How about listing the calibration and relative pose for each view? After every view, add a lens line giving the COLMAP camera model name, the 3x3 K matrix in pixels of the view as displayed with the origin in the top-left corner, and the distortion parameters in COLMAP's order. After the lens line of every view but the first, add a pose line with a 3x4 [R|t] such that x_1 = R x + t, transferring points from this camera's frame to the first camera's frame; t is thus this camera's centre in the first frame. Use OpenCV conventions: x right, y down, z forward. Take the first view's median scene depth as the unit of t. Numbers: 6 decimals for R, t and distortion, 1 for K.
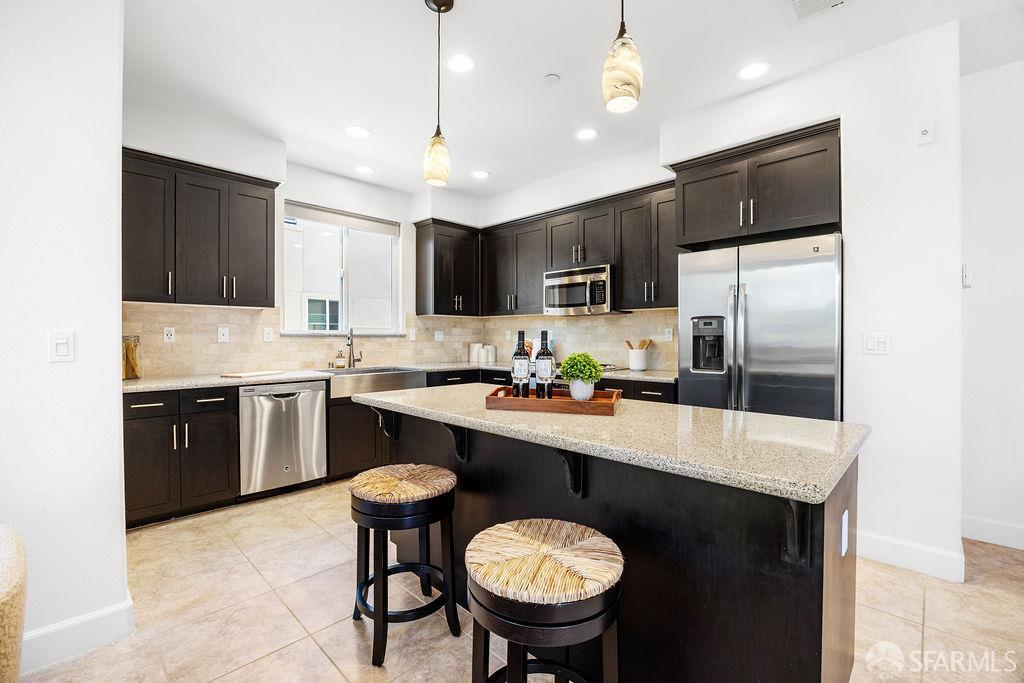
lens RADIAL K [[450.3, 0, 514.9], [0, 450.3, 338.8], [0, 0, 1]] dist [-0.020467, -0.000122]
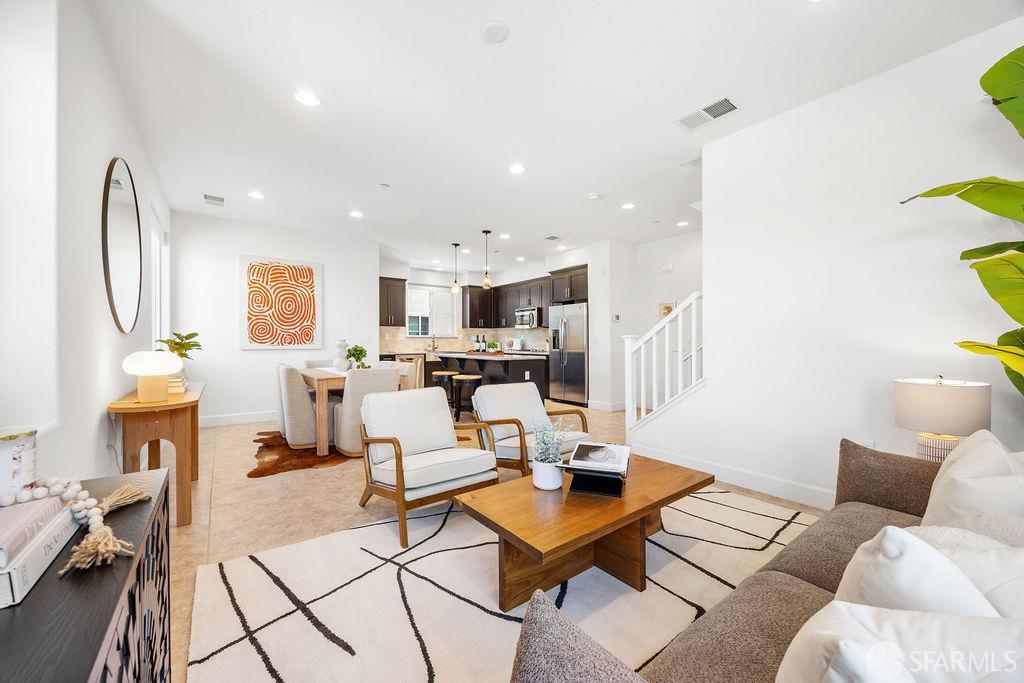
lens RADIAL K [[394.7, 0, 512.1], [0, 394.7, 344.0], [0, 0, 1]] dist [-0.000162, -0.000217]
pose [[0.987144, 0.000930, -0.159832, 0.347353], [-0.000546, 0.999997, 0.002445, 0.019716], [0.159833, -0.002327, 0.987141, -0.913206]]
